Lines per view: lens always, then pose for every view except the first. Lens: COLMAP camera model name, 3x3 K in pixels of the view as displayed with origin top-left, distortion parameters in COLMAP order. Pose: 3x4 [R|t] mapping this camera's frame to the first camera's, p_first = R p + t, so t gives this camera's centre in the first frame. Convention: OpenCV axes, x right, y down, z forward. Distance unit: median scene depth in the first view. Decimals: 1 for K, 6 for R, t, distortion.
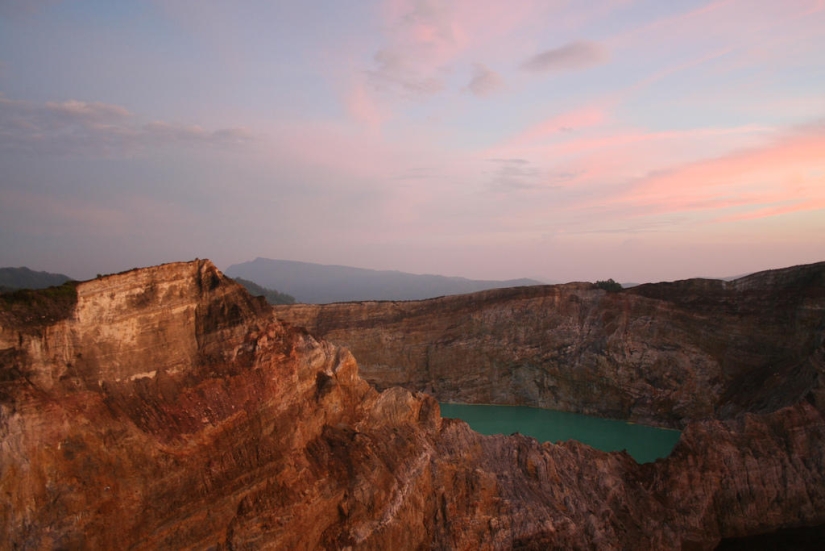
lens RADIAL K [[778.6, 0, 412.5], [0, 778.6, 275.5], [0, 0, 1]] dist [-0.140042, 0.125931]
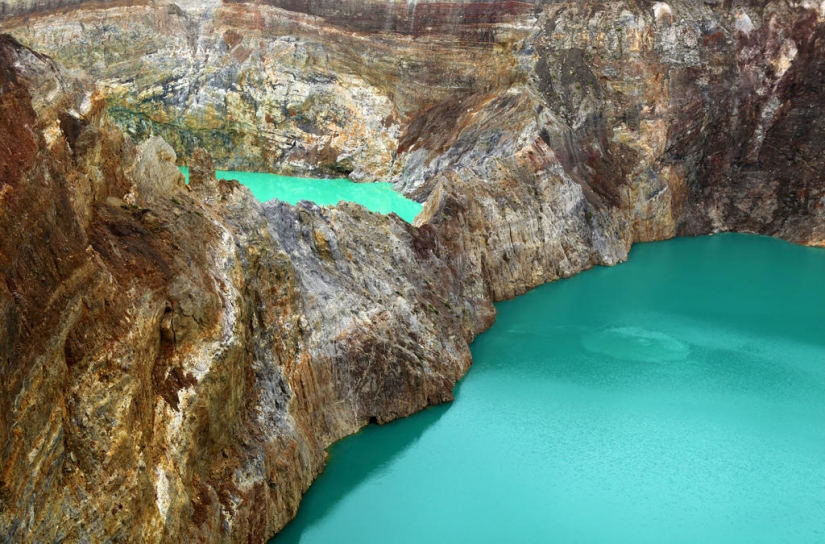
lens RADIAL K [[1034.2, 0, 412.5], [0, 1034.2, 272.0], [0, 0, 1]] dist [0.000572, 0.025024]
pose [[0.829214, -0.117029, 0.546543, -0.258157], [-0.030620, 0.966855, 0.253485, 0.027233], [-0.558093, -0.226928, 0.798145, 0.160553]]
